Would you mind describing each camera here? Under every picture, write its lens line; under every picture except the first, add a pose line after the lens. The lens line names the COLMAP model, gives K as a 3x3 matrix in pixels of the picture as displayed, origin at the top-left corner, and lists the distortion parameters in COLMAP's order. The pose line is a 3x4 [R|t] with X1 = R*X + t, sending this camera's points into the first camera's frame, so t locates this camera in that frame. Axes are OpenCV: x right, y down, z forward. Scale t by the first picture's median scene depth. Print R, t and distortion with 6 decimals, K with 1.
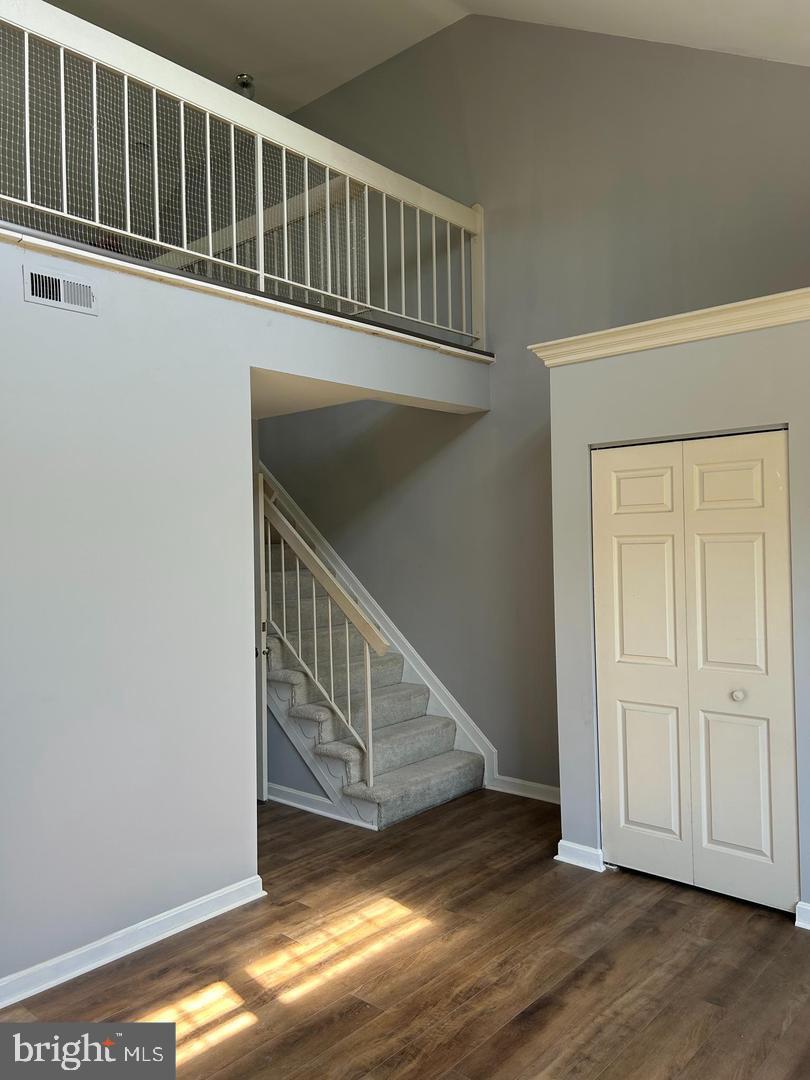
lens RADIAL K [[824.8, 0, 406.8], [0, 824.8, 536.4], [0, 0, 1]] dist [0.002351, -0.000434]
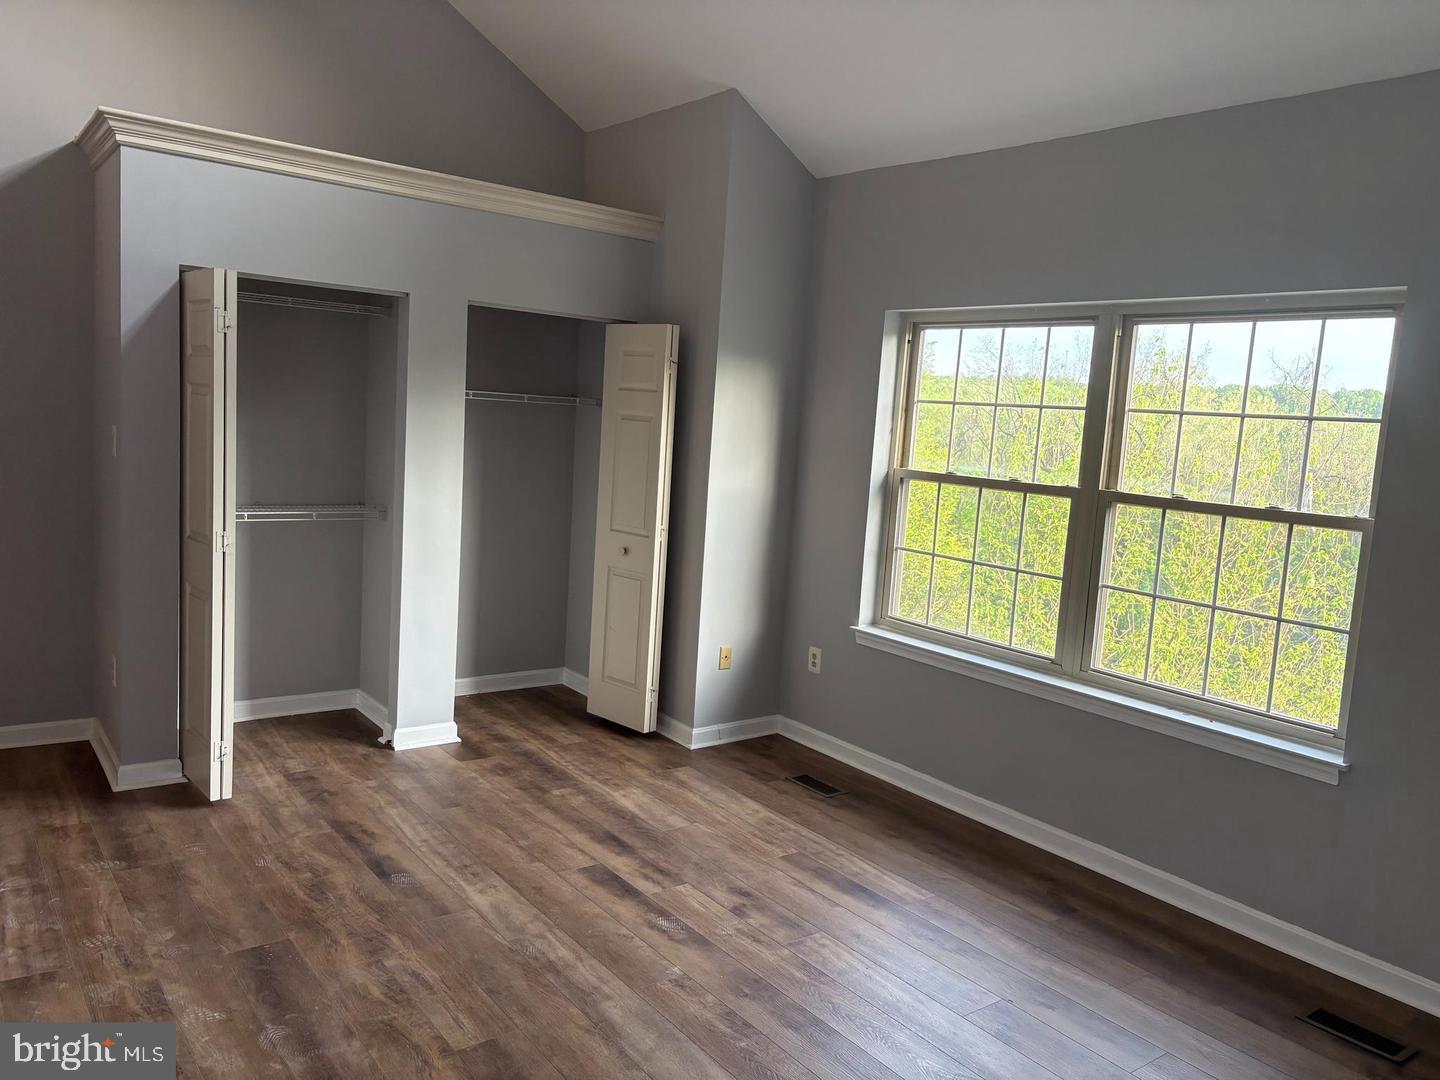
lens RADIAL K [[1080.2, 0, 733.0], [0, 1080.2, 539.9], [0, 0, 1]] dist [0.005809, 0.001580]
pose [[0.189776, -0.081921, 0.978404, -0.907260], [-0.059889, 0.993692, 0.094817, 0.031327], [-0.979999, -0.076589, 0.183673, 0.345127]]
